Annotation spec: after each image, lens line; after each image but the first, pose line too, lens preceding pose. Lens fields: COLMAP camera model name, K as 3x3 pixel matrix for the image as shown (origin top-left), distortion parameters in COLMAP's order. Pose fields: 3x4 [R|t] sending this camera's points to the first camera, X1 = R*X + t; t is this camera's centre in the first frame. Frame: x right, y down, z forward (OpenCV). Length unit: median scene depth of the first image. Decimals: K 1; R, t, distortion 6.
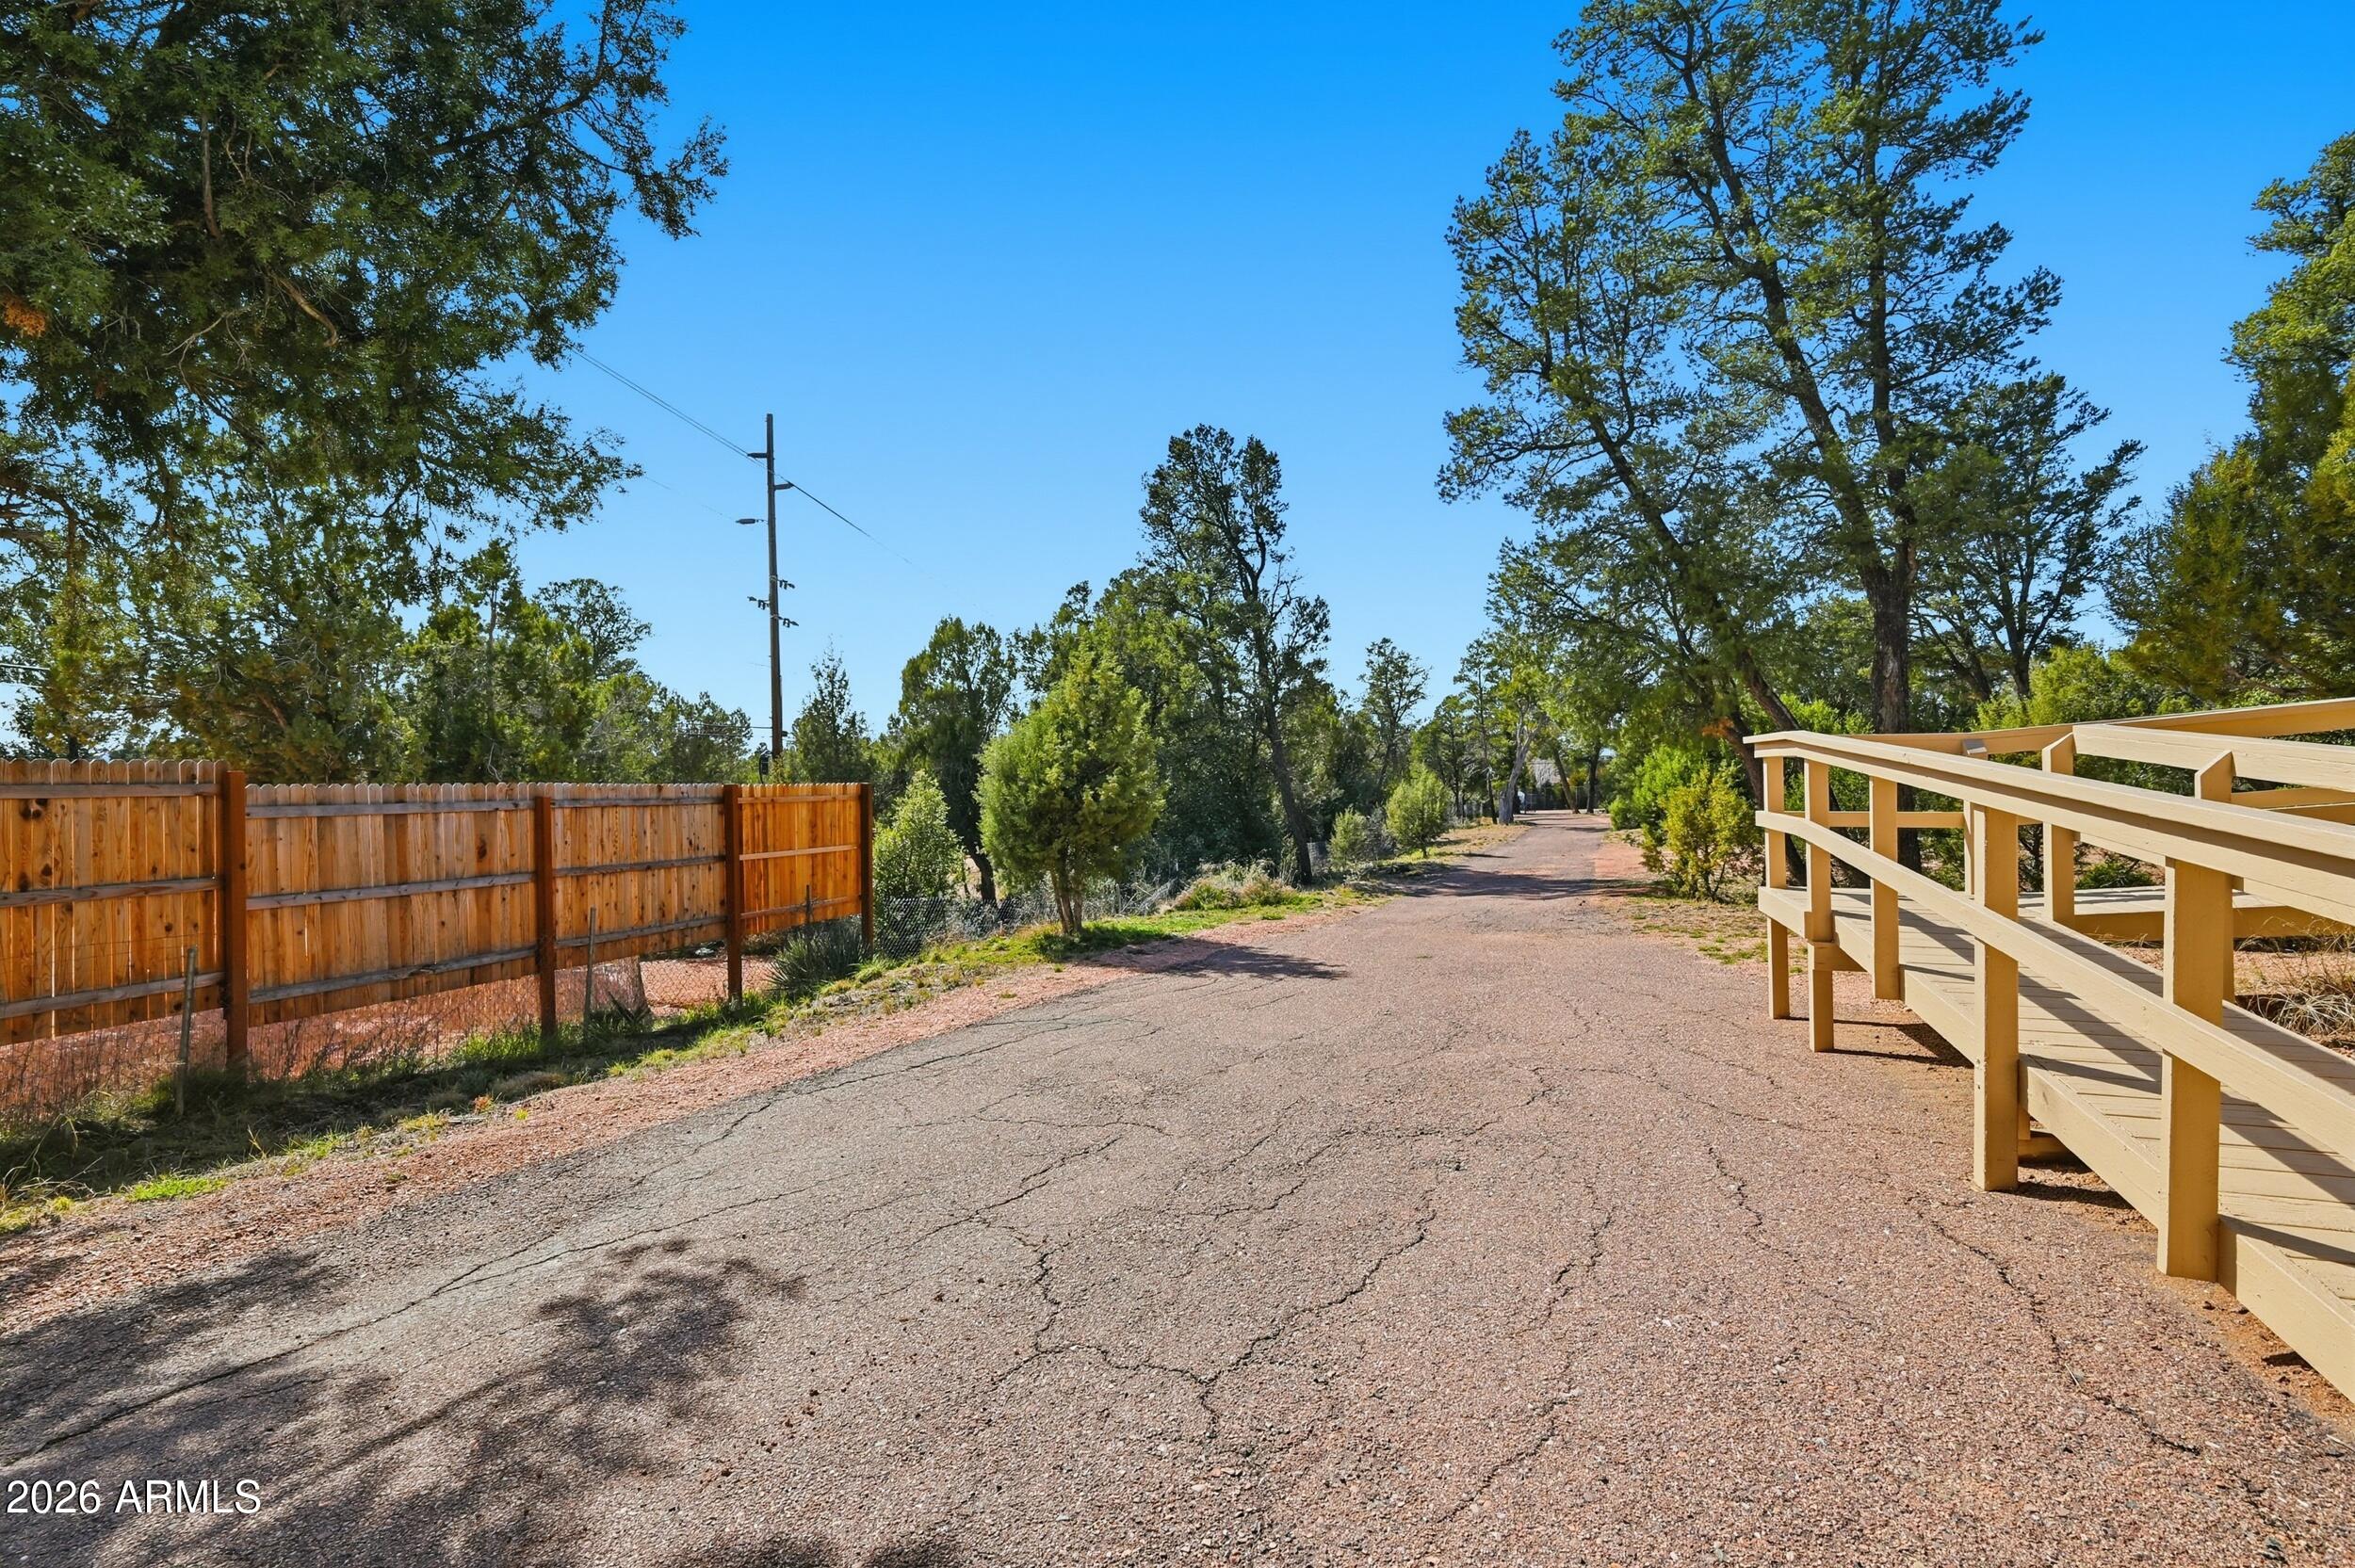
lens RADIAL K [[1049.3, 0, 1177.2], [0, 1049.3, 780.2], [0, 0, 1]] dist [0.004439, 0.000902]
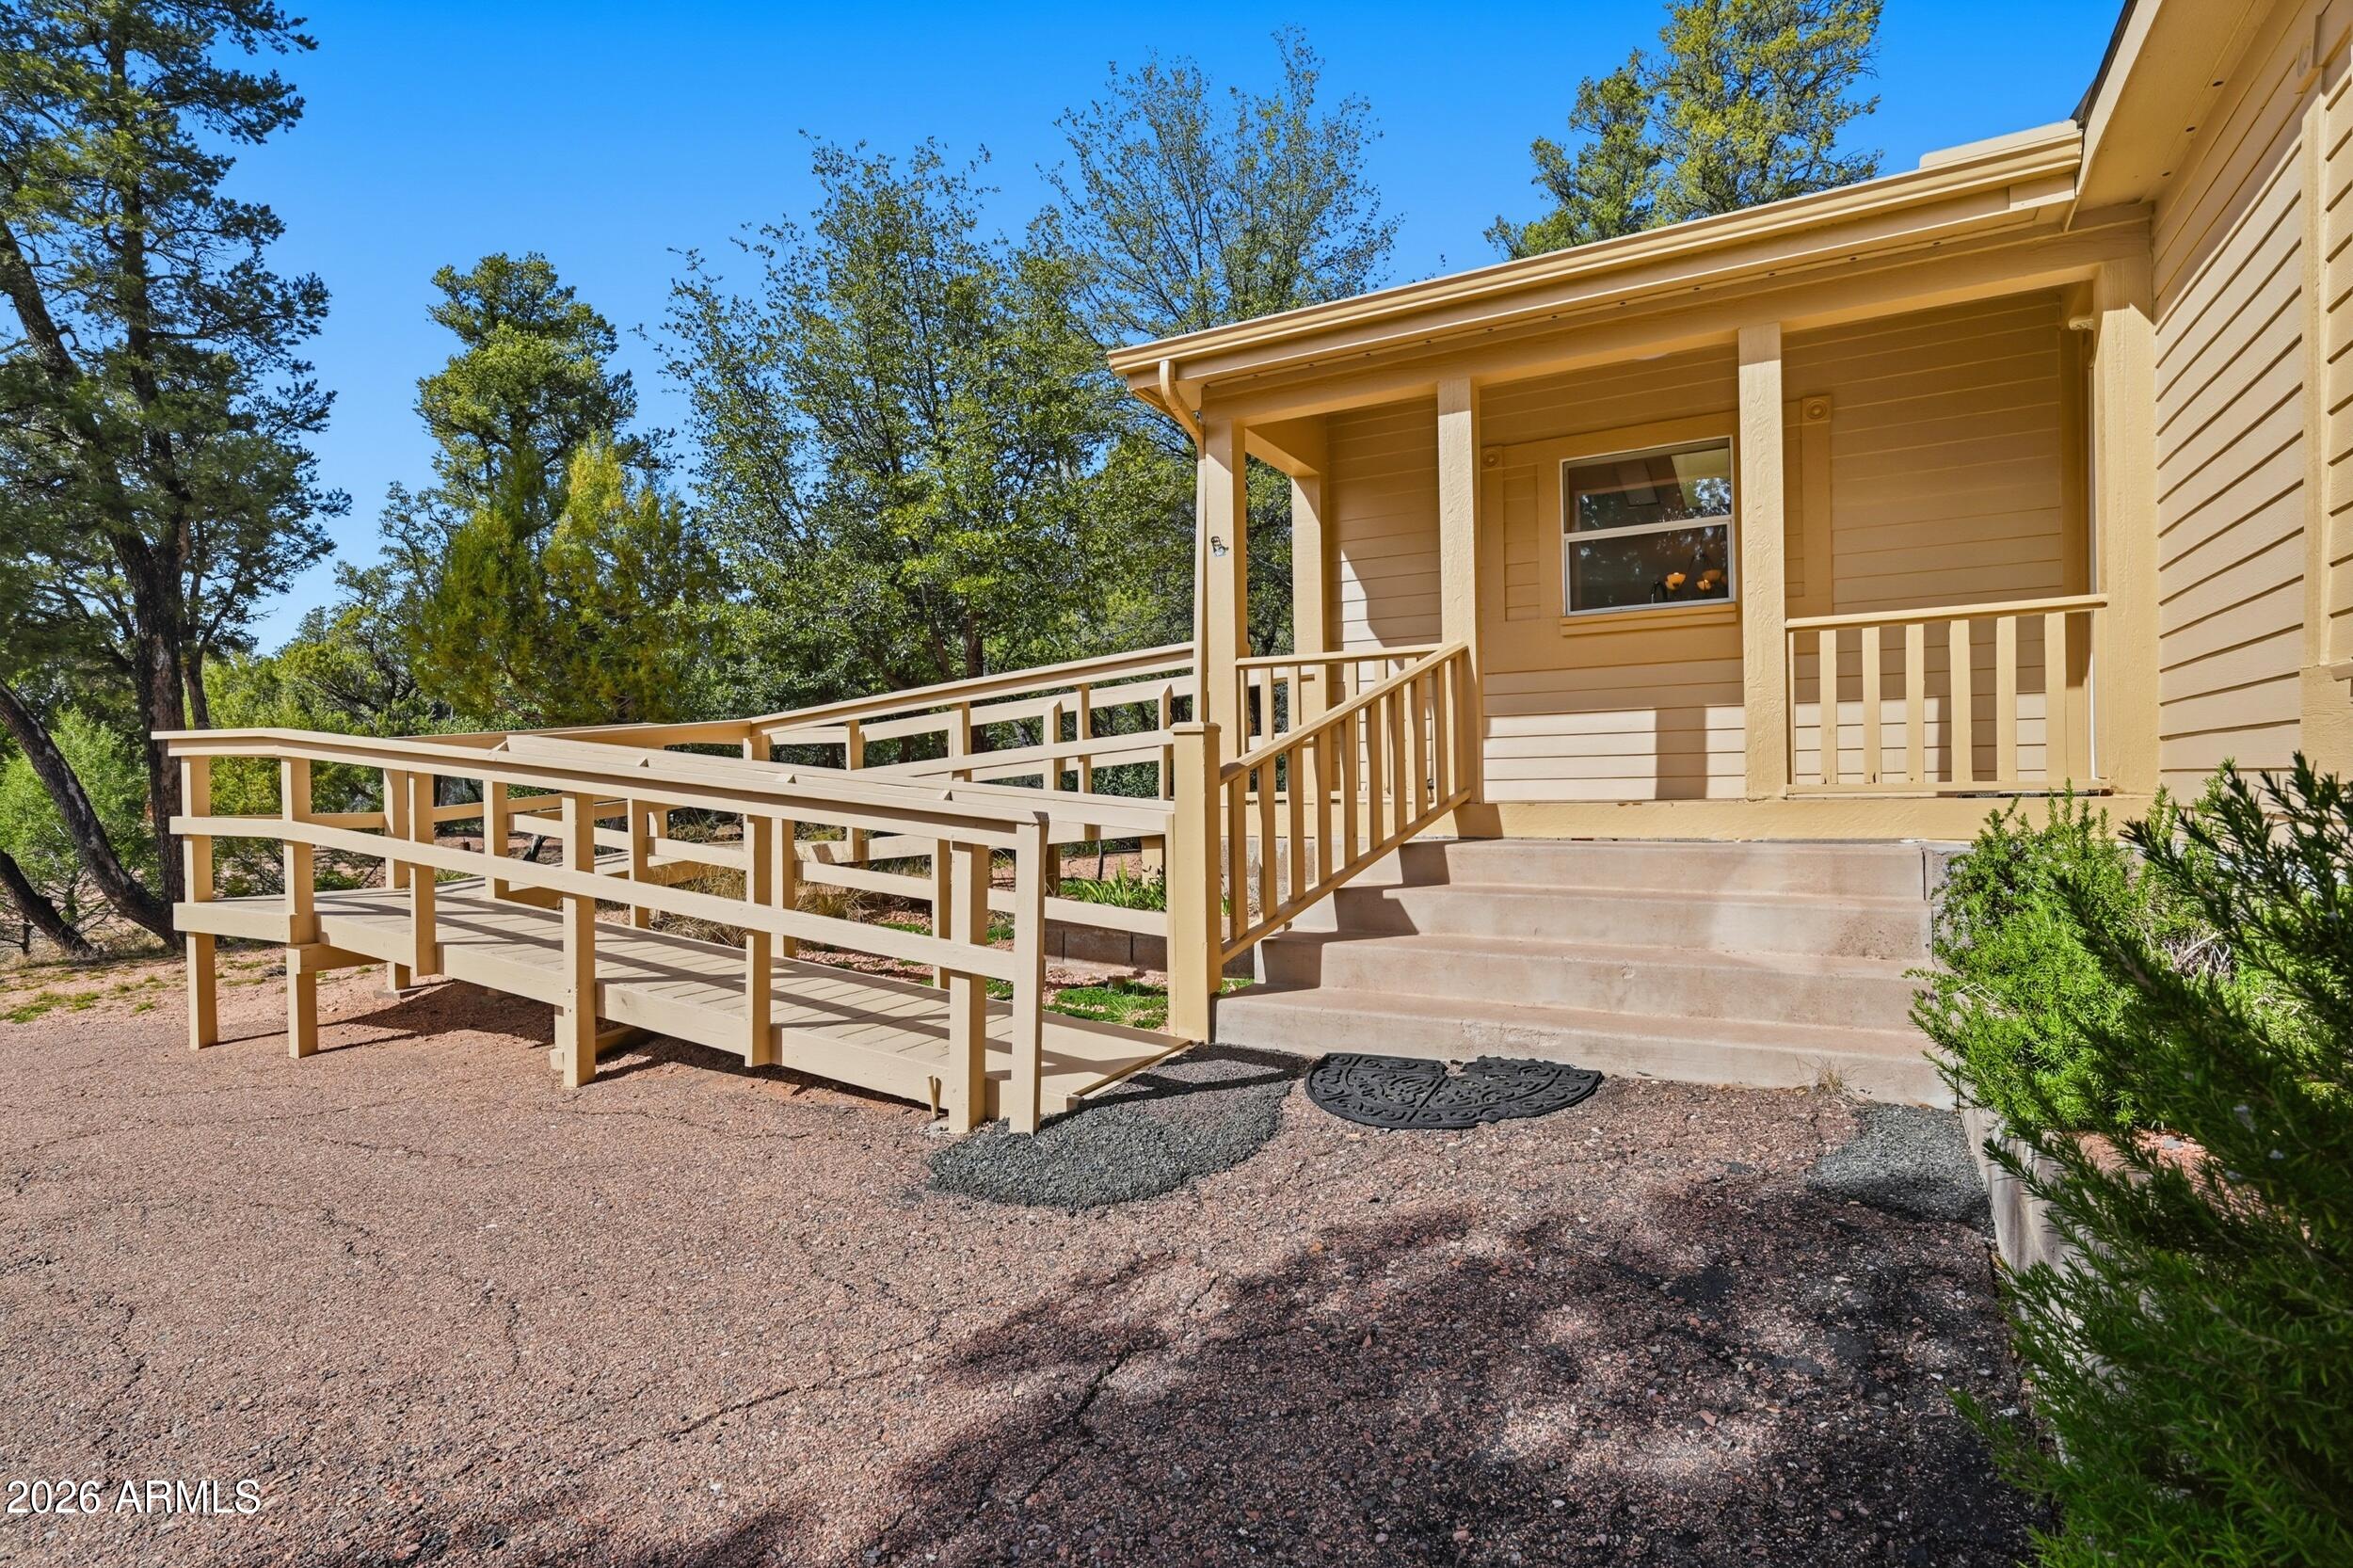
lens RADIAL K [[1169.4, 0, 1174.8], [0, 1169.4, 784.9], [0, 0, 1]] dist [0.001278, -0.000131]
pose [[0.181140, -0.000061, 0.983457, -0.118275], [0.008595, 0.999962, -0.001521, 0.005397], [-0.983420, 0.008728, 0.181133, 0.001308]]
